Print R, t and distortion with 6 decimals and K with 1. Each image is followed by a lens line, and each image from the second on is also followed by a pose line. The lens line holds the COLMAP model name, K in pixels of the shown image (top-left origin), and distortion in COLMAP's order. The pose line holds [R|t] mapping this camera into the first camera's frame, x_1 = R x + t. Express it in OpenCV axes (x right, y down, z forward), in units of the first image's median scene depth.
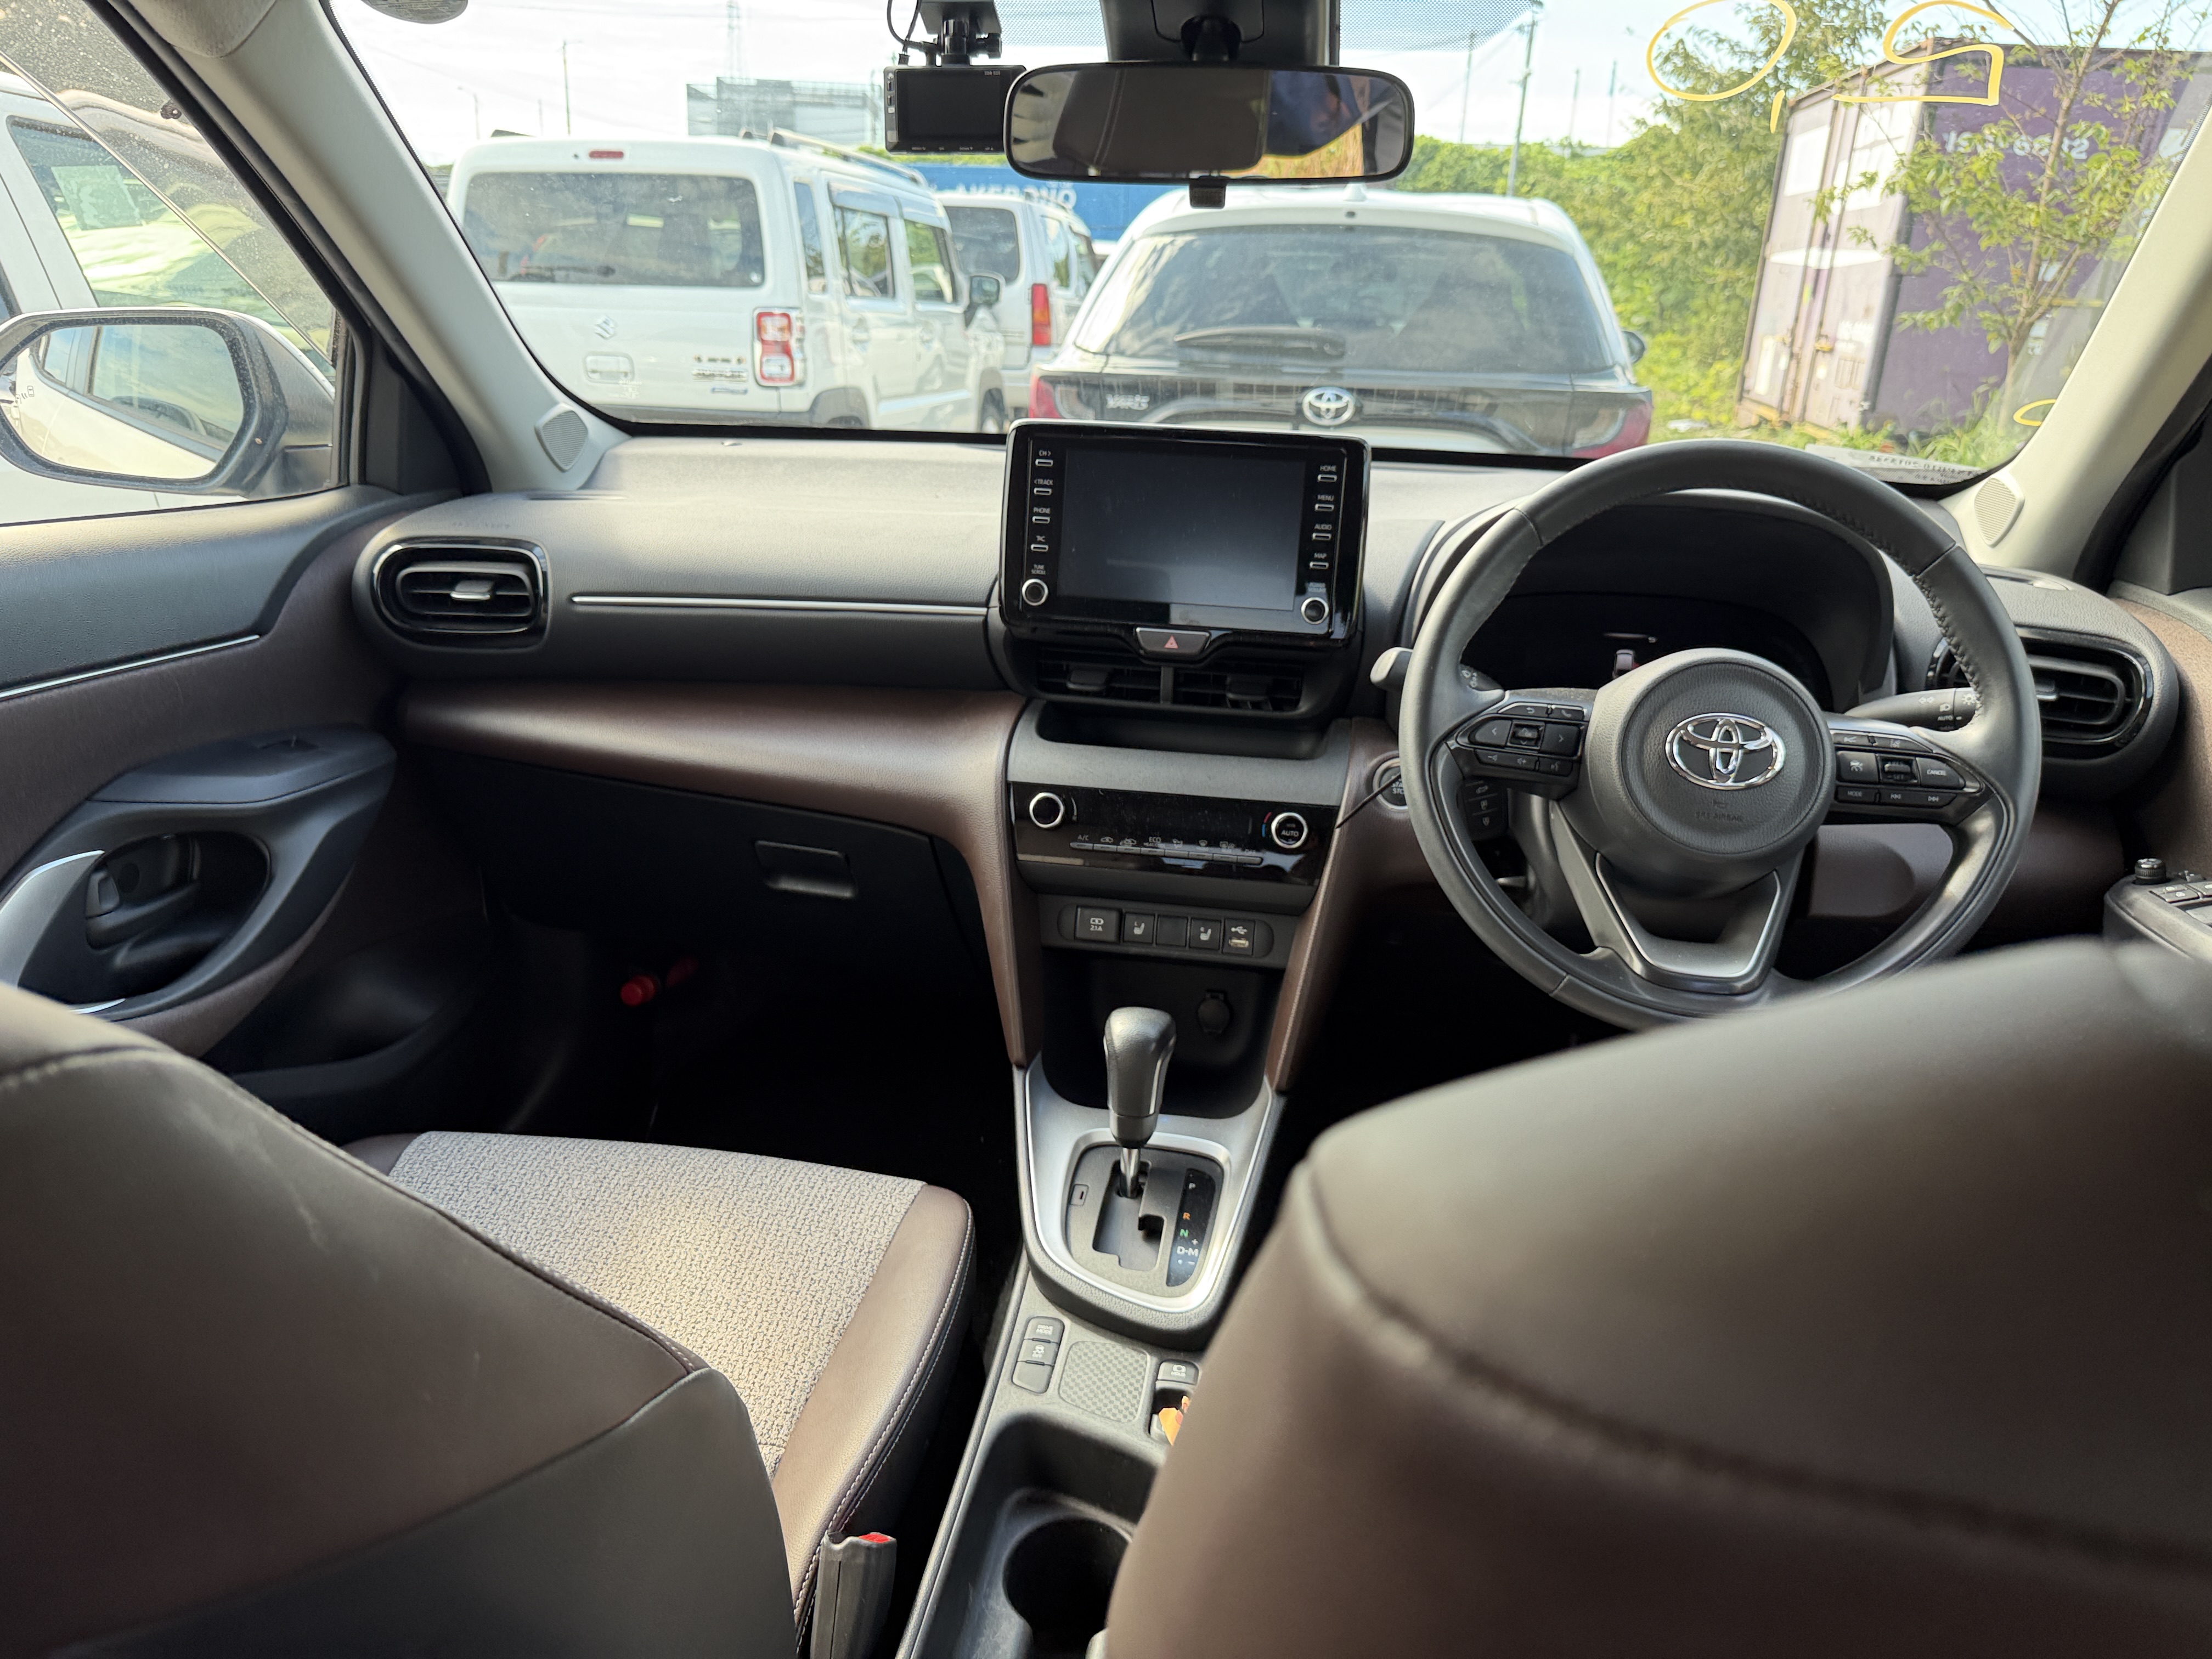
lens RADIAL K [[1563.8, 0, 1118.7], [0, 1563.8, 829.0], [0, 0, 1]] dist [-0.006987, -0.029996]
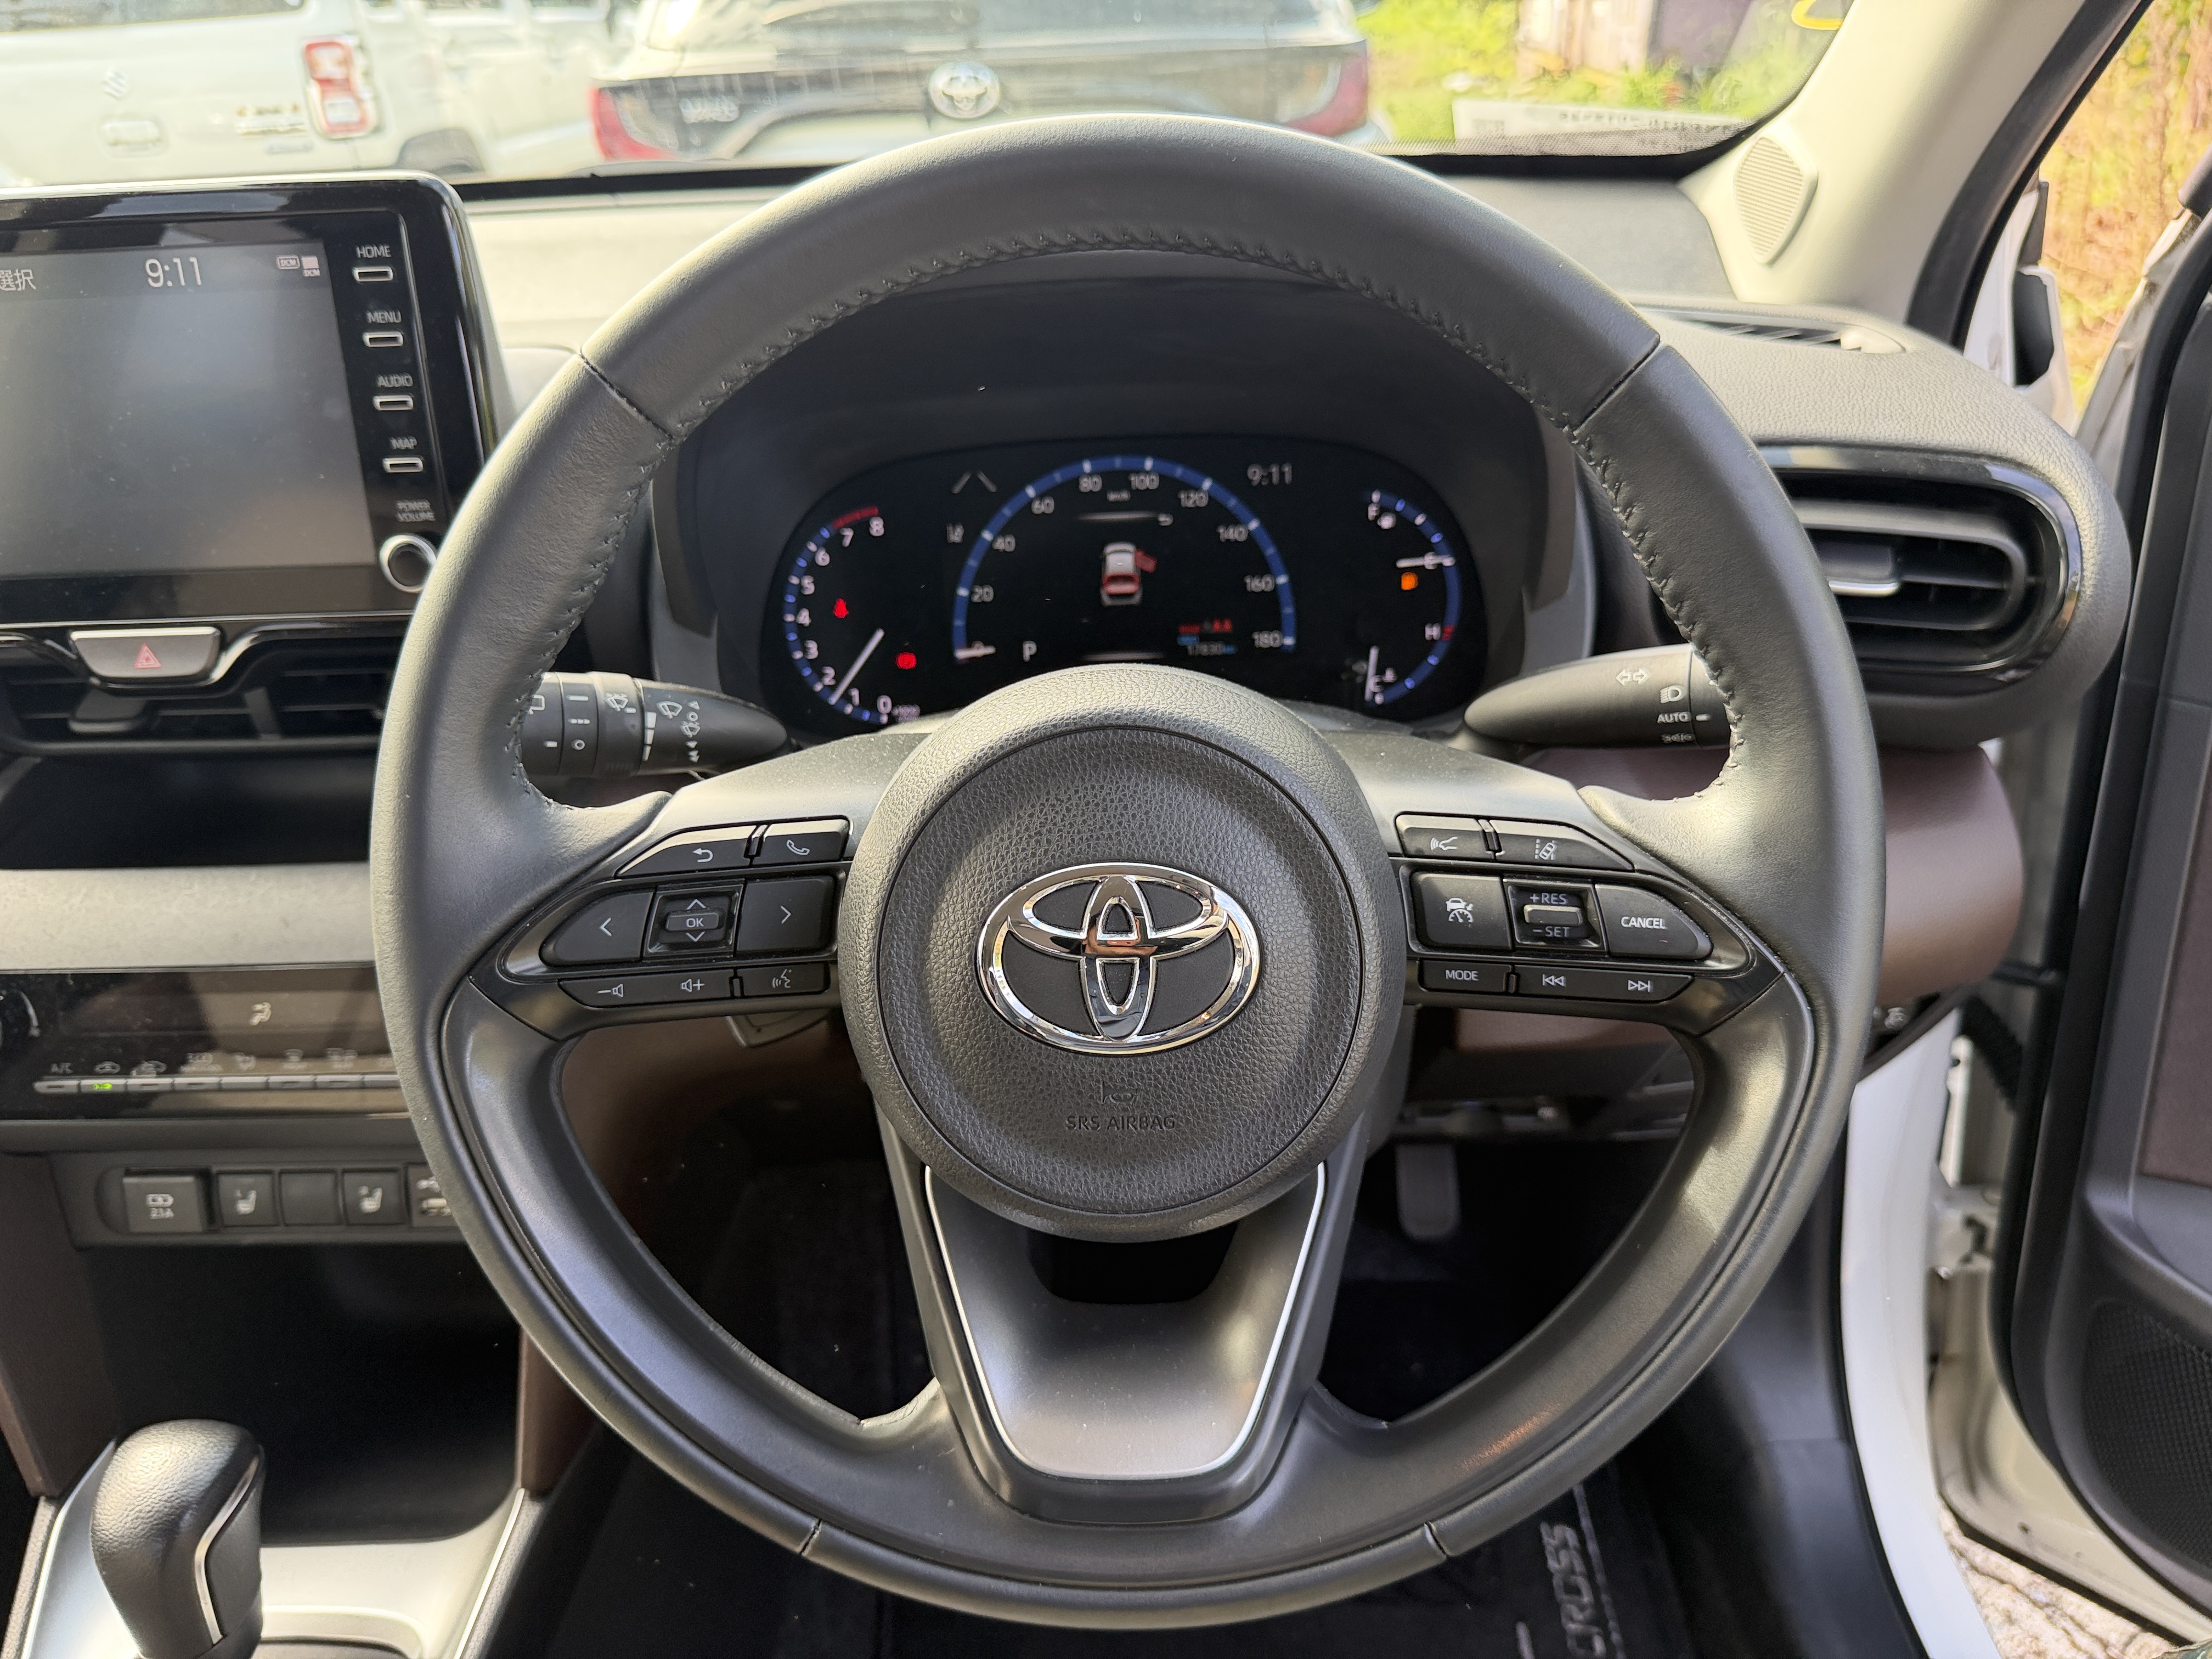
lens RADIAL K [[1563.8, 0, 1165.1], [0, 1563.8, 825.0], [0, 0, 1]] dist [-0.006987, -0.029996]
pose [[0.985089, -0.137036, 0.104026, 0.276994], [0.117604, 0.977657, 0.174229, -0.112235], [-0.125577, -0.159397, 0.979195, 0.472562]]
